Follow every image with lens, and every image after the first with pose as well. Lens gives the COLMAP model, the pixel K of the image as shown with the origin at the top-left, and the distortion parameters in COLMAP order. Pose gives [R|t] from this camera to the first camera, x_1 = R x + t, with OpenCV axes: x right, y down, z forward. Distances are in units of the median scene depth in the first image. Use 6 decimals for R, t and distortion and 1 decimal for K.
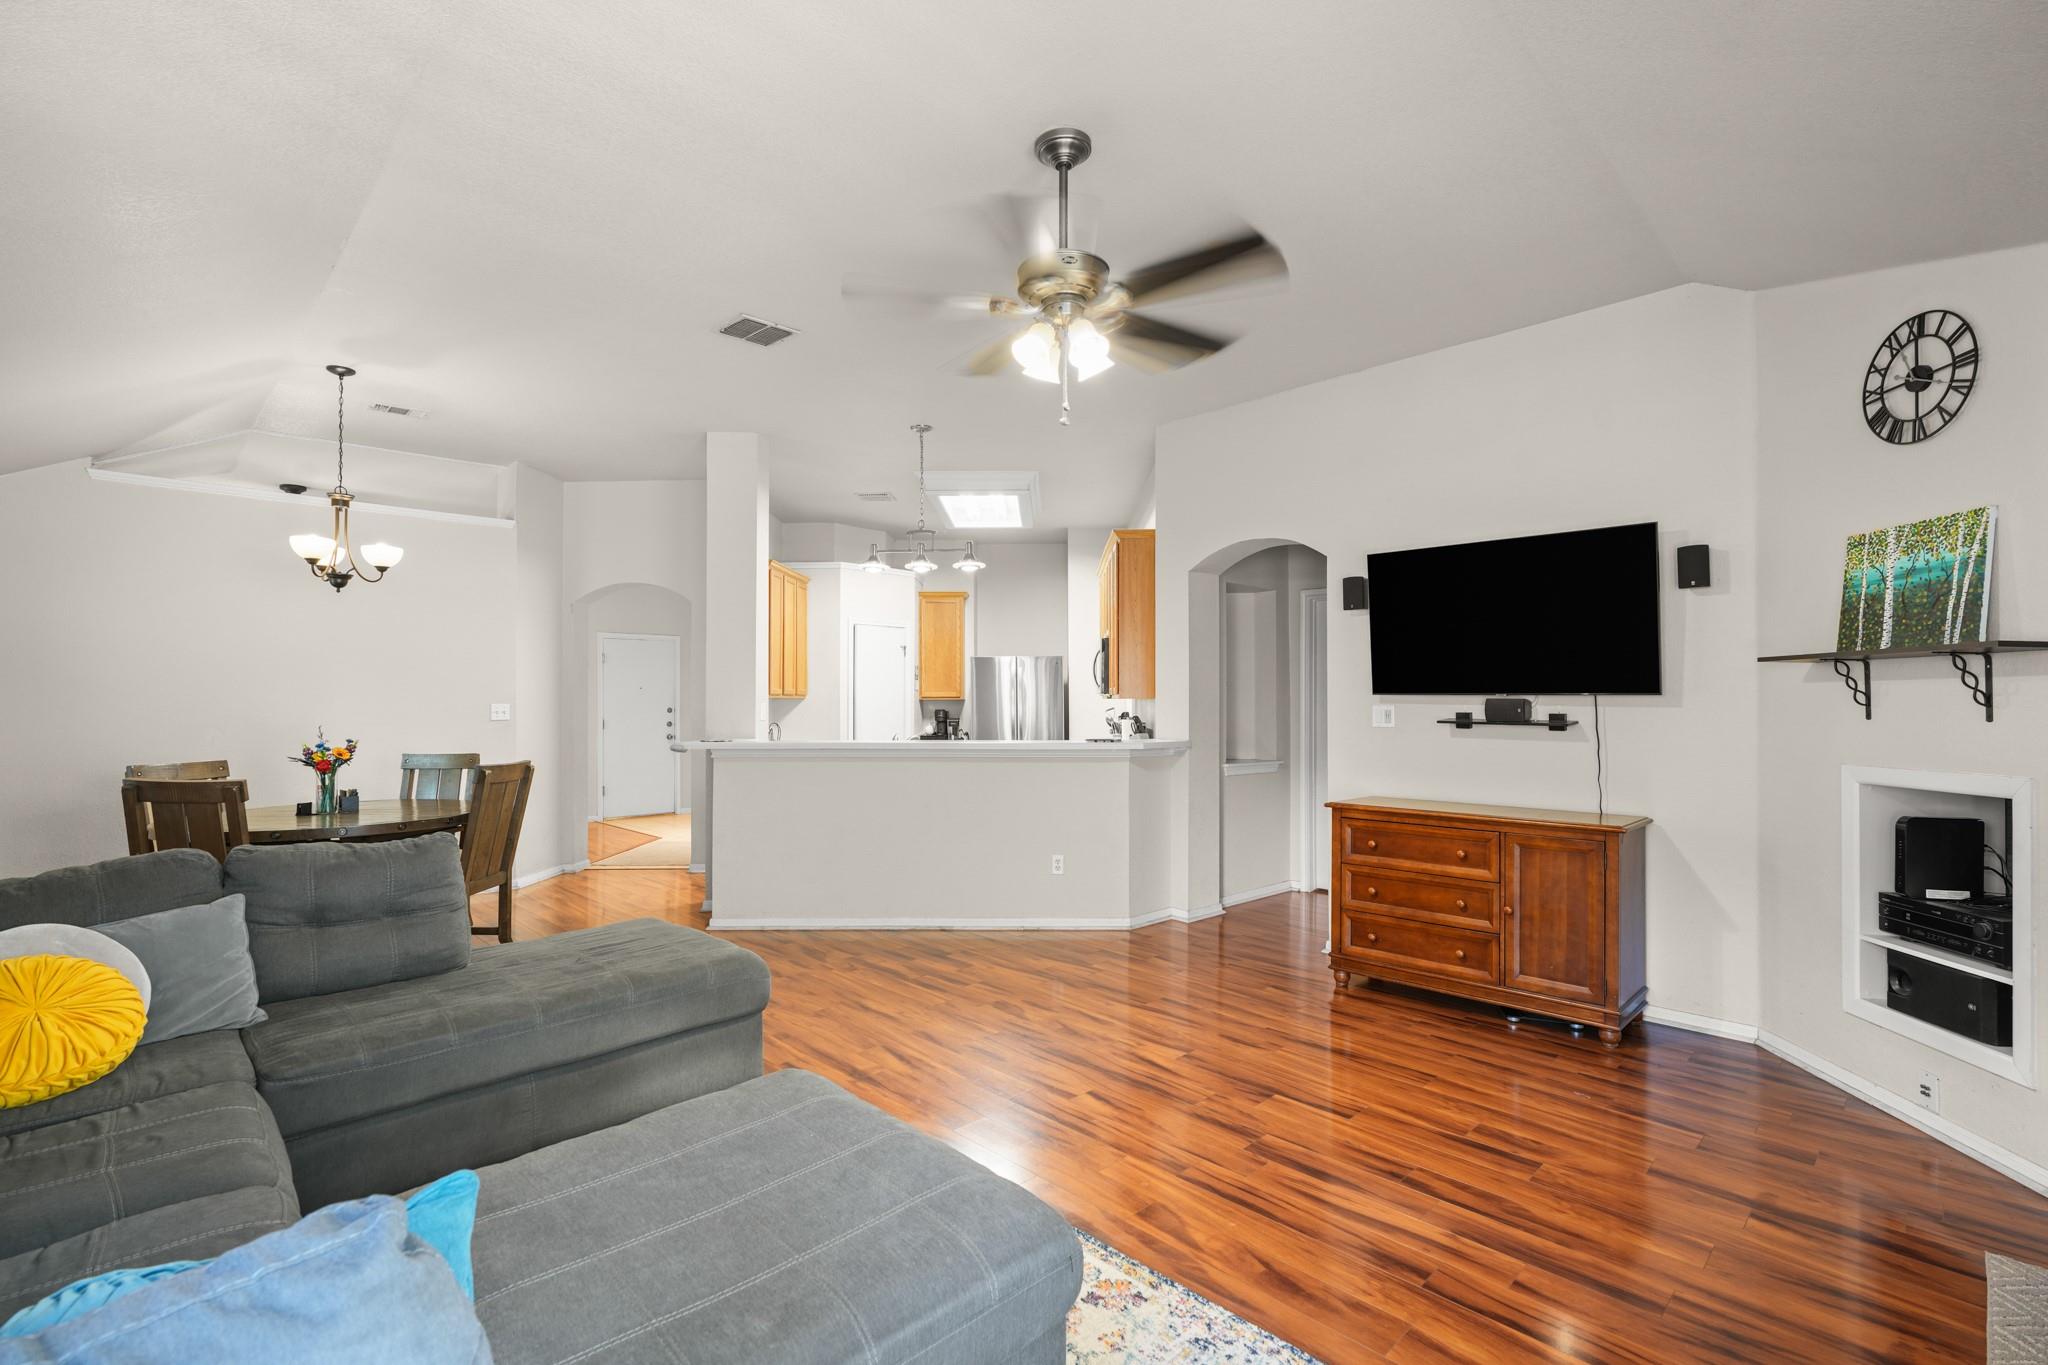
lens RADIAL K [[926.0, 0, 1023.9], [0, 926.0, 689.0], [0, 0, 1]] dist [0.000004, -0.000383]
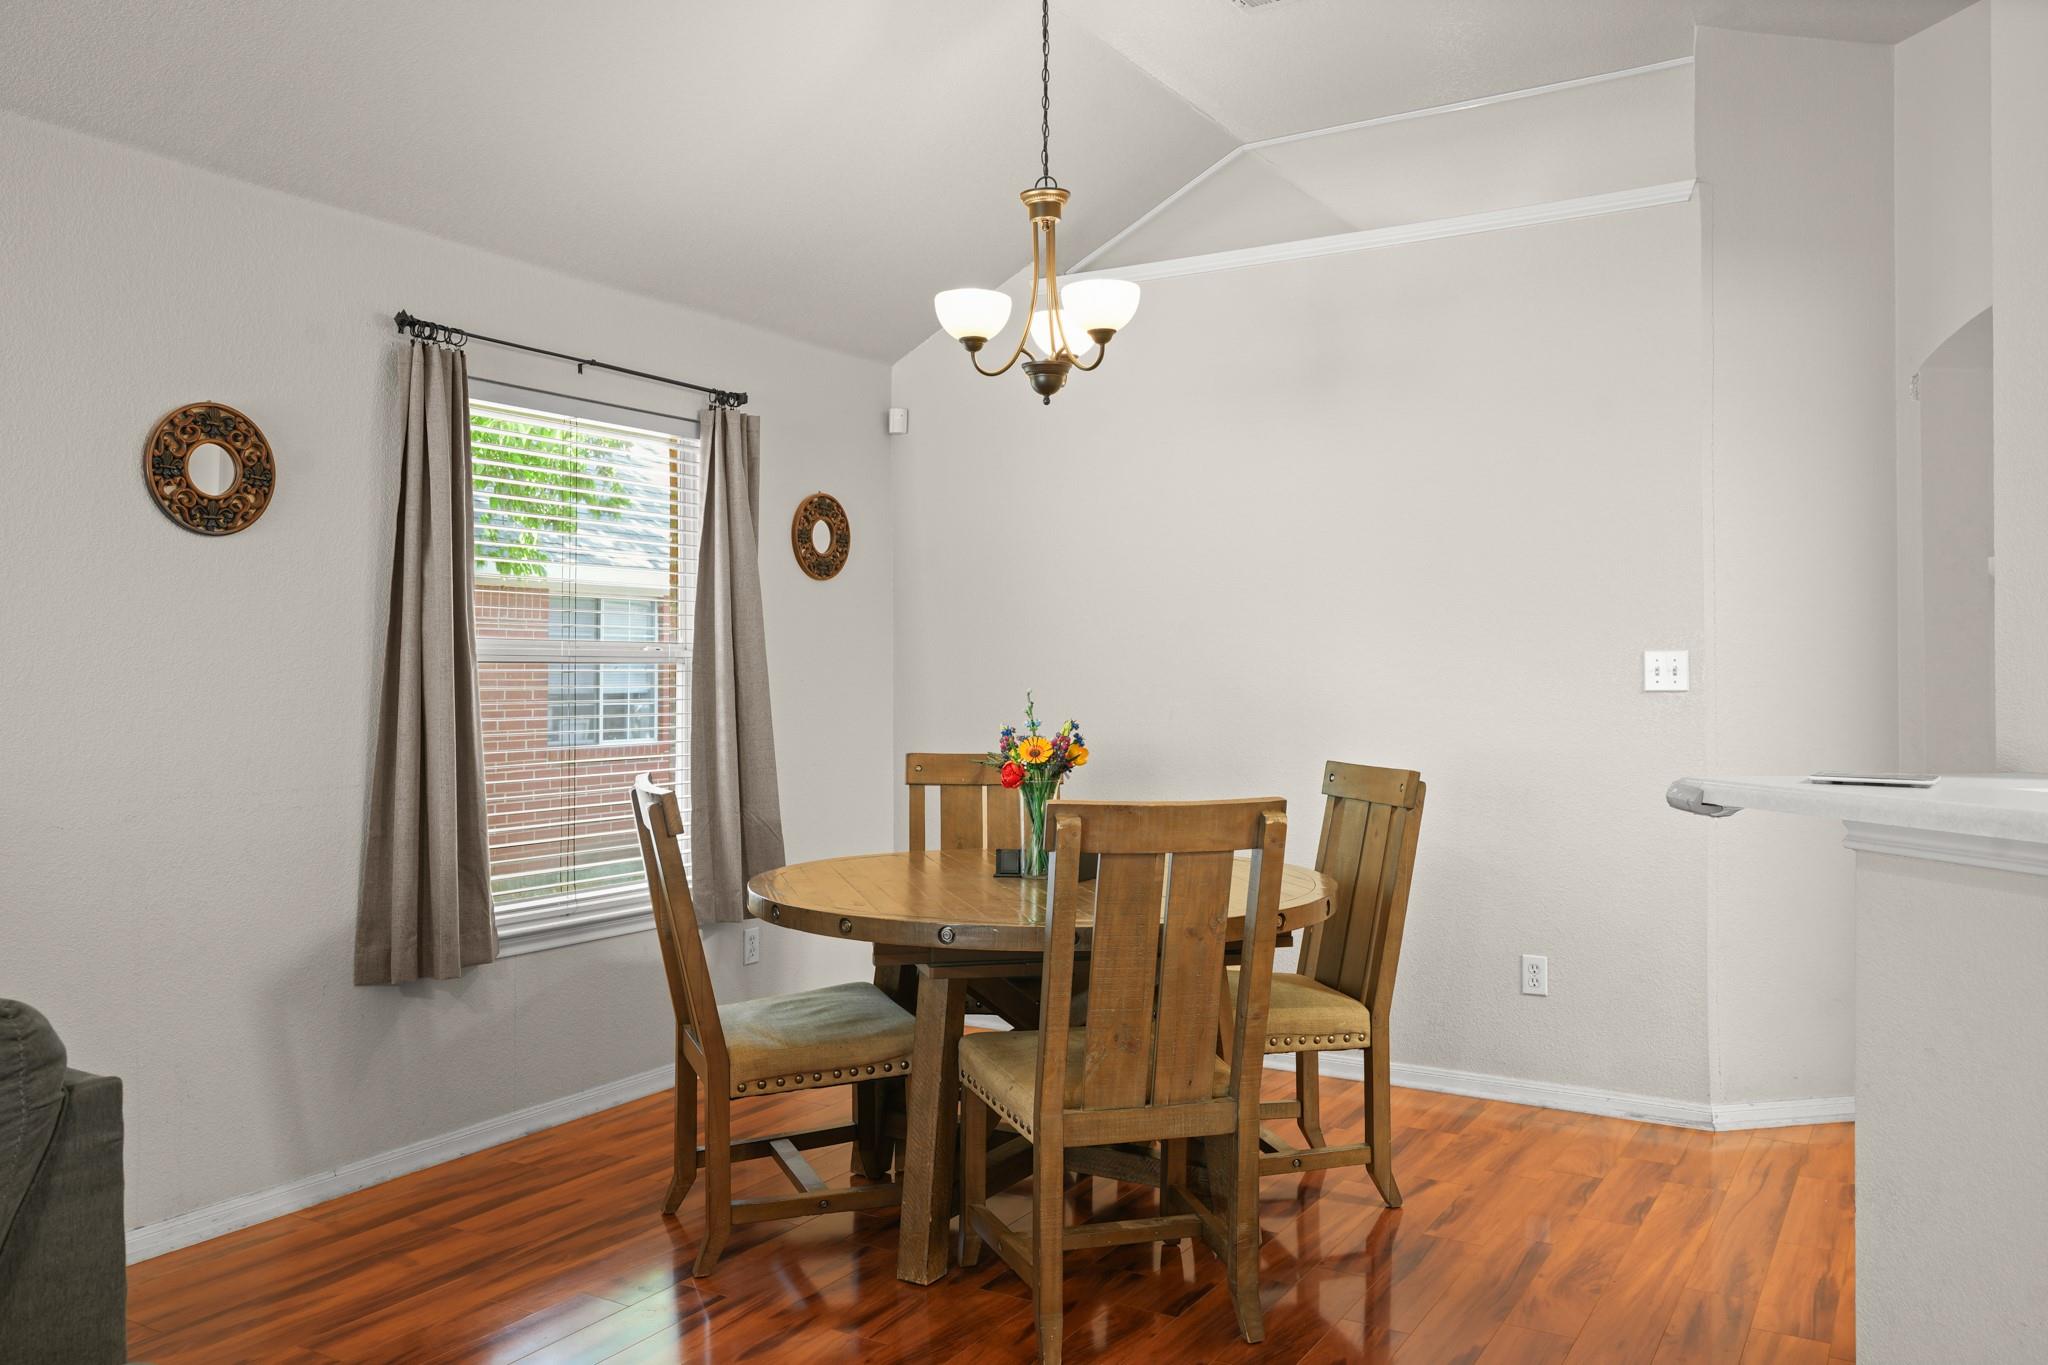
lens RADIAL K [[1533.7, 0, 1023.2], [0, 1533.7, 656.8], [0, 0, 1]] dist [-0.005762, 0.000067]
pose [[0.253929, -0.006937, -0.967198, 0.000932], [0.010559, 0.999935, -0.004399, 0.040797], [0.967165, -0.009096, 0.253985, 1.229106]]
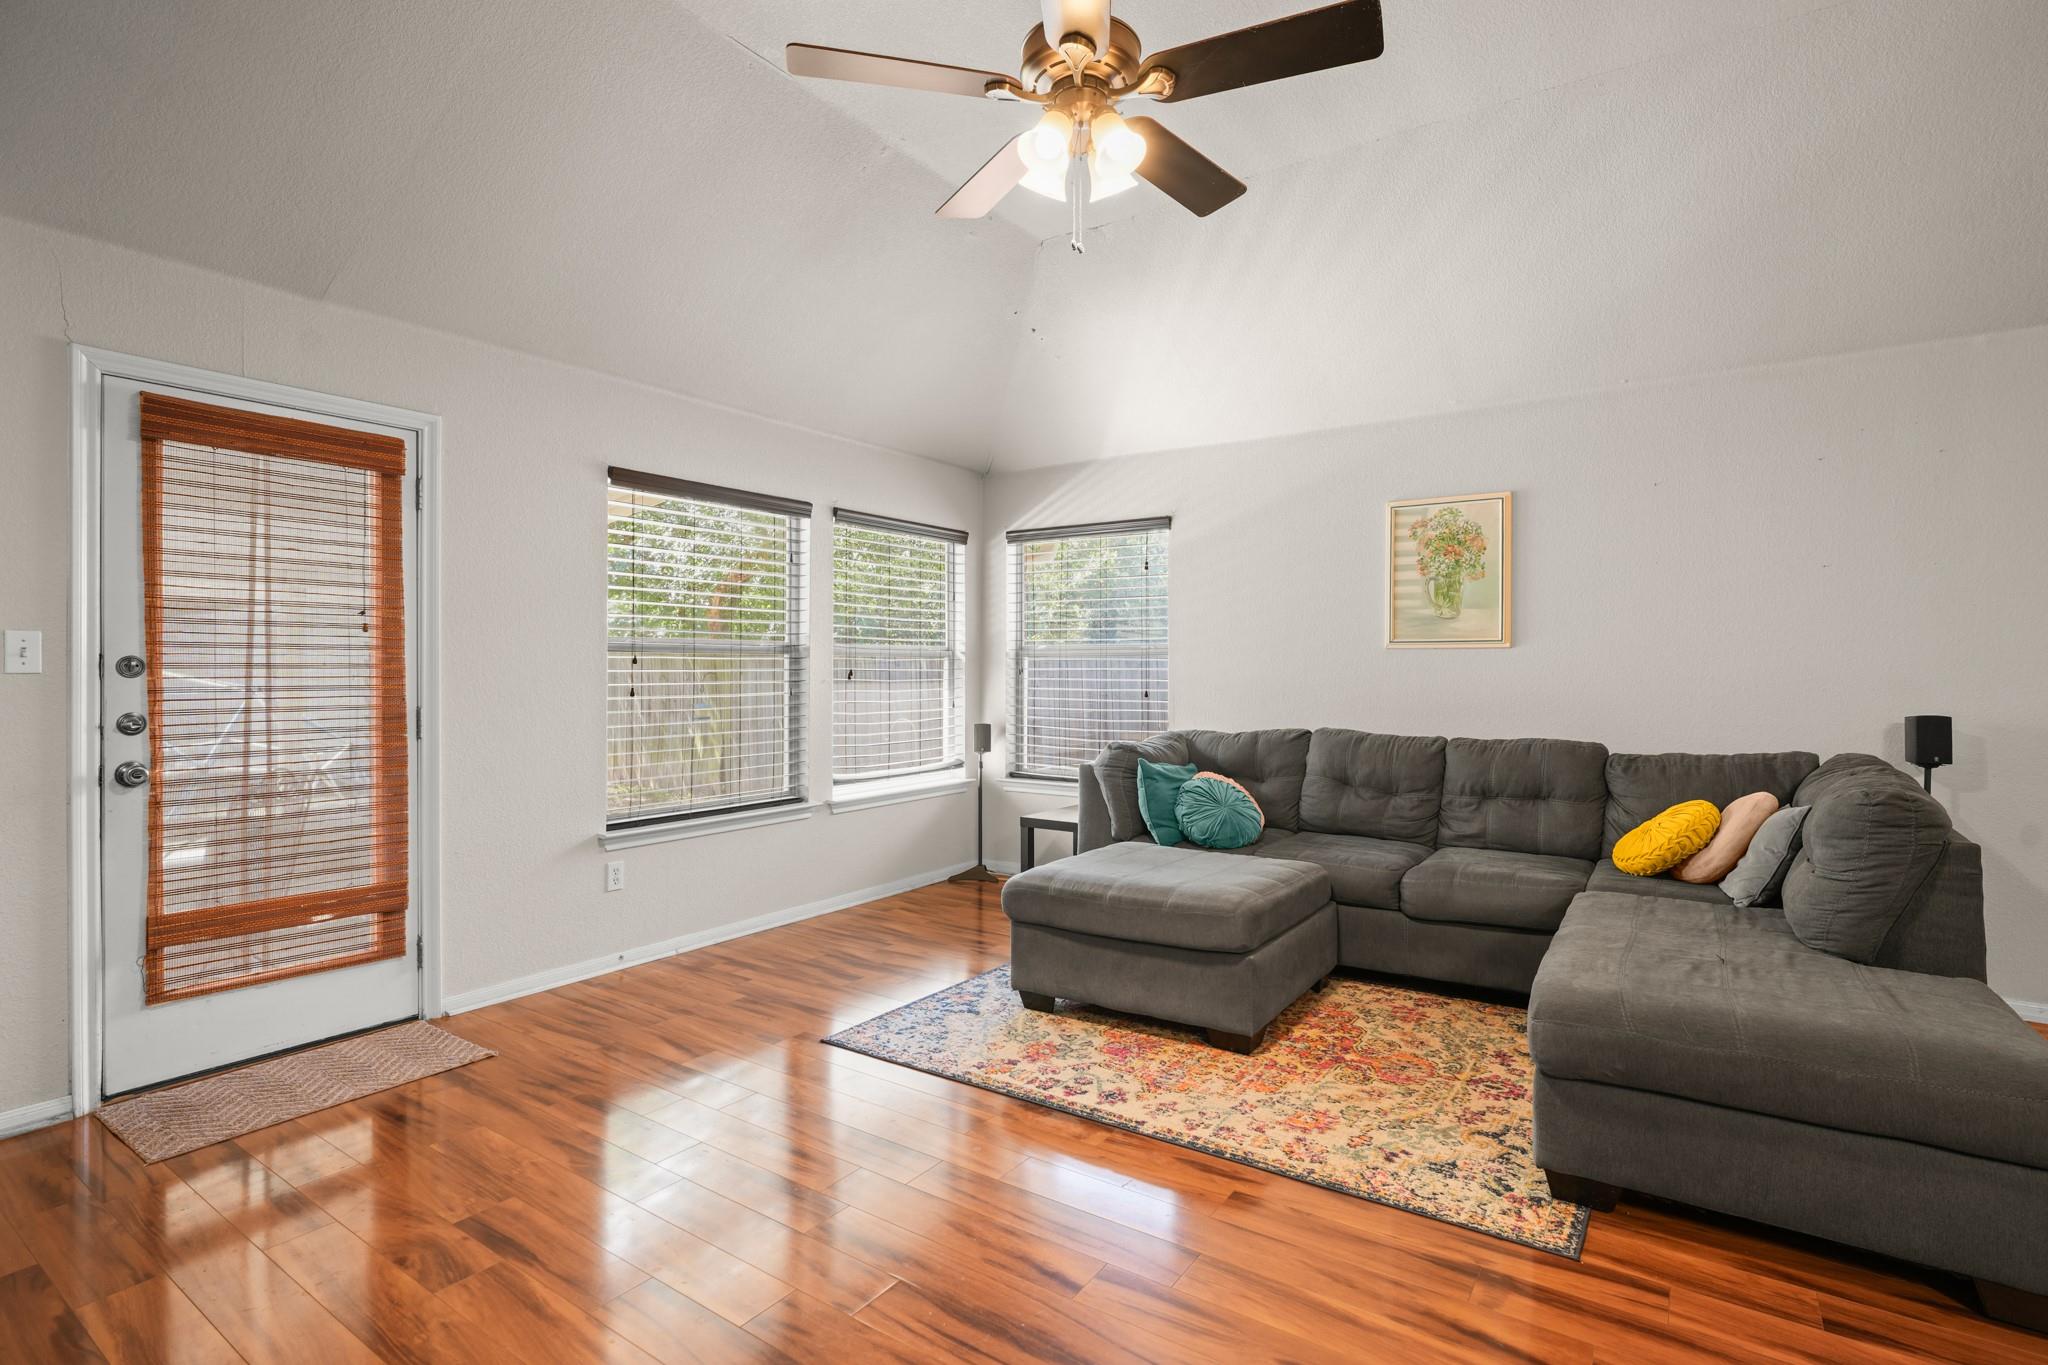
lens RADIAL K [[982.3, 0, 1031.9], [0, 982.3, 670.4], [0, 0, 1]] dist [-0.005064, -0.000177]
pose [[-0.980113, 0.001791, -0.198434, 0.225280], [0.004529, 0.999901, -0.013342, 0.066065], [0.198390, -0.013975, -0.980023, 1.648137]]
